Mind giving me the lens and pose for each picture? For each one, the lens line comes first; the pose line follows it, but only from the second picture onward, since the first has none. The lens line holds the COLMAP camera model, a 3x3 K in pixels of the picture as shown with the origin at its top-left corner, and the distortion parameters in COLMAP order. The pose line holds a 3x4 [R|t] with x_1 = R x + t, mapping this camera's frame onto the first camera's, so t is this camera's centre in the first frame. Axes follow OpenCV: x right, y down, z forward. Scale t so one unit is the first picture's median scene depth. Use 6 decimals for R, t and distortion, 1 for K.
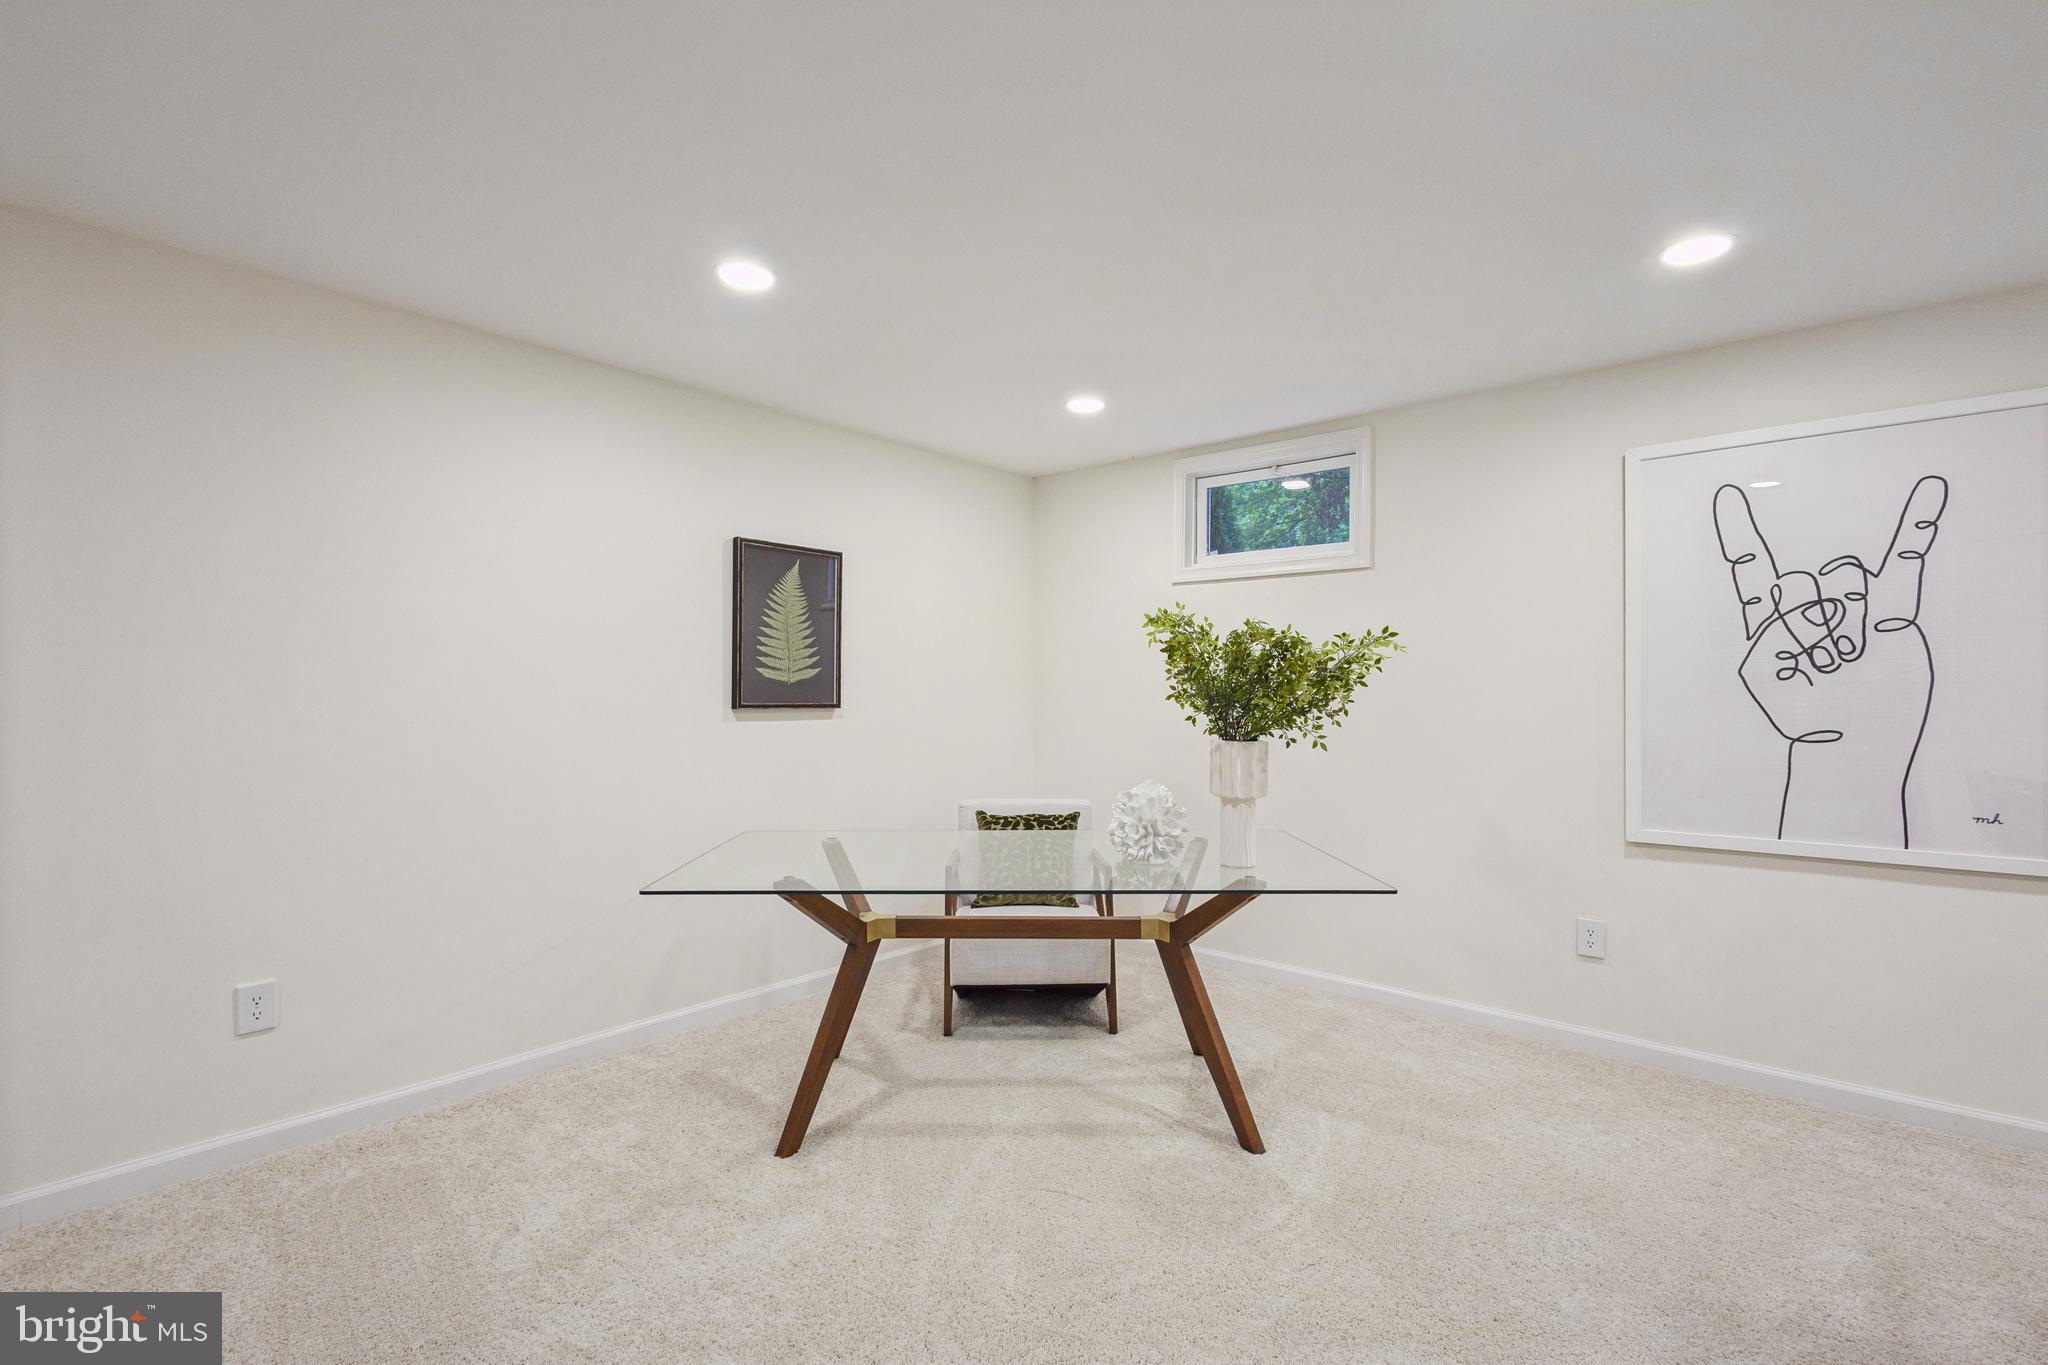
lens RADIAL K [[943.6, 0, 1041.3], [0, 943.6, 696.5], [0, 0, 1]] dist [0.013336, -0.004094]
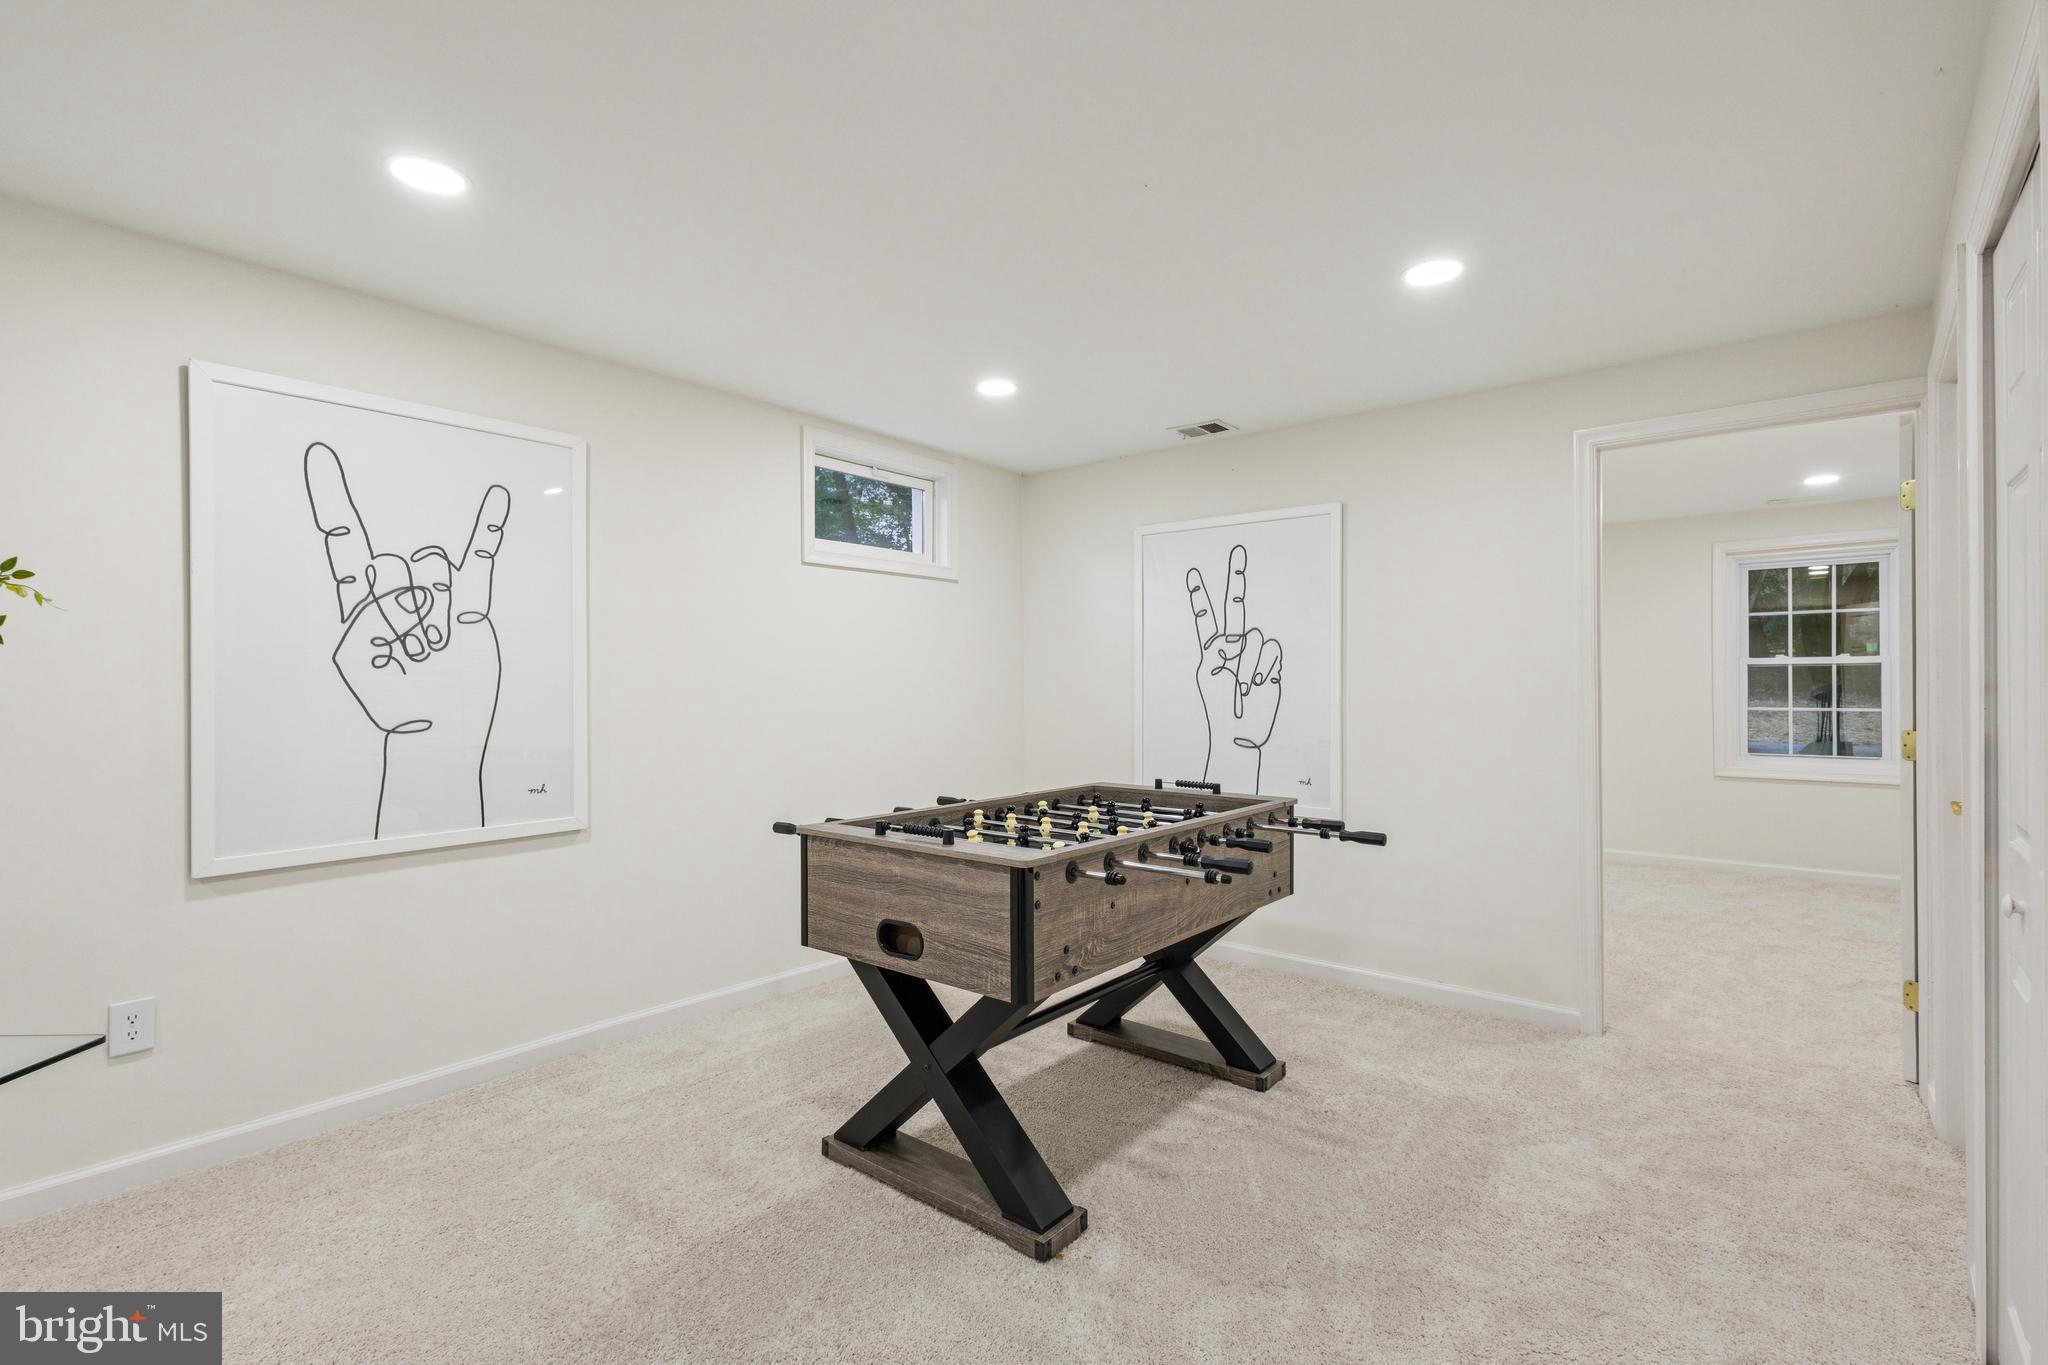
lens RADIAL K [[943.6, 0, 1019.0], [0, 943.6, 675.7], [0, 0, 1]] dist [0.013336, -0.004094]
pose [[-0.003797, 0.006163, 0.999974, -0.156950], [0.005309, 0.999967, -0.006143, -0.000697], [-0.999979, 0.005285, -0.003830, 0.379314]]
